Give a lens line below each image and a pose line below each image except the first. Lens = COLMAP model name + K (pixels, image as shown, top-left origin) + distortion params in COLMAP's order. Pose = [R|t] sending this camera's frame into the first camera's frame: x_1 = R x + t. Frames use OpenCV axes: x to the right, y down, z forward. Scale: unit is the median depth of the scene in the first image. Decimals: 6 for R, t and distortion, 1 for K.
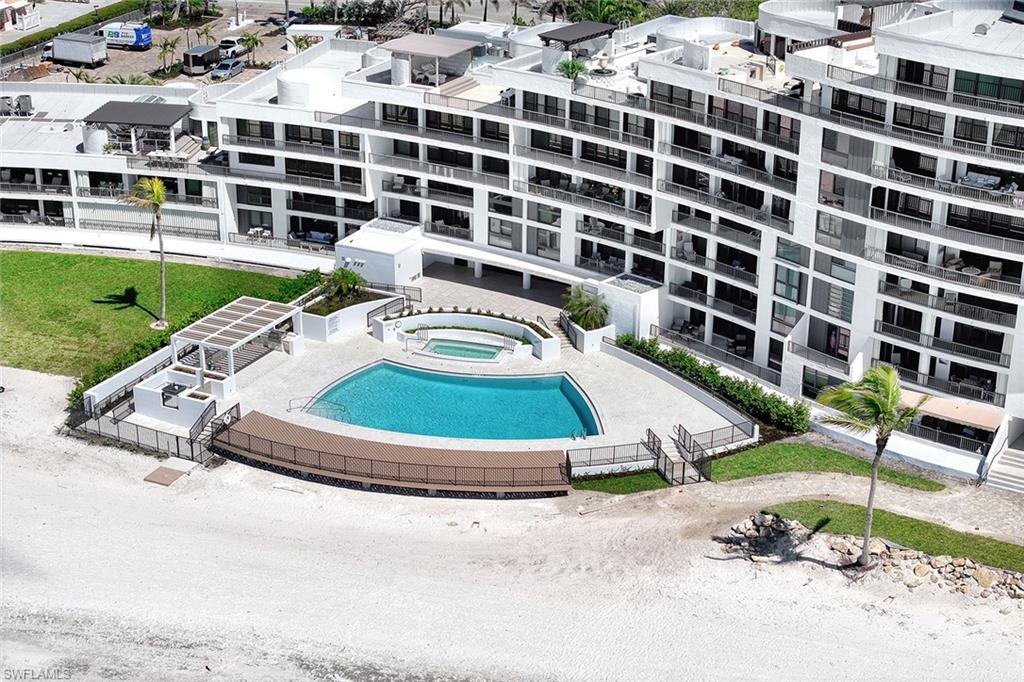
lens RADIAL K [[2096.4, 0, 512.3], [0, 2096.4, 343.2], [0, 0, 1]] dist [-0.118288, 0.000000]
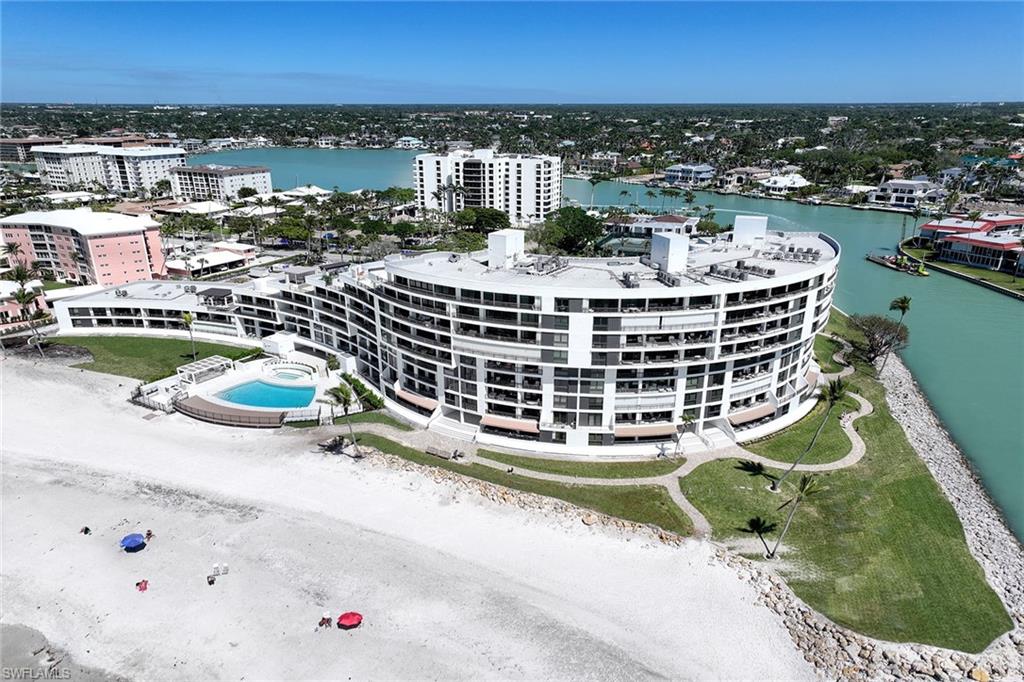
lens RADIAL K [[713.4, 0, 516.5], [0, 713.4, 343.2], [0, 0, 1]] dist [-0.008446, 0.000155]
pose [[0.998124, 0.026882, -0.055001, 0.338987], [-0.030087, 0.997846, -0.058288, 0.005107], [0.053316, 0.059833, 0.996784, 0.055500]]
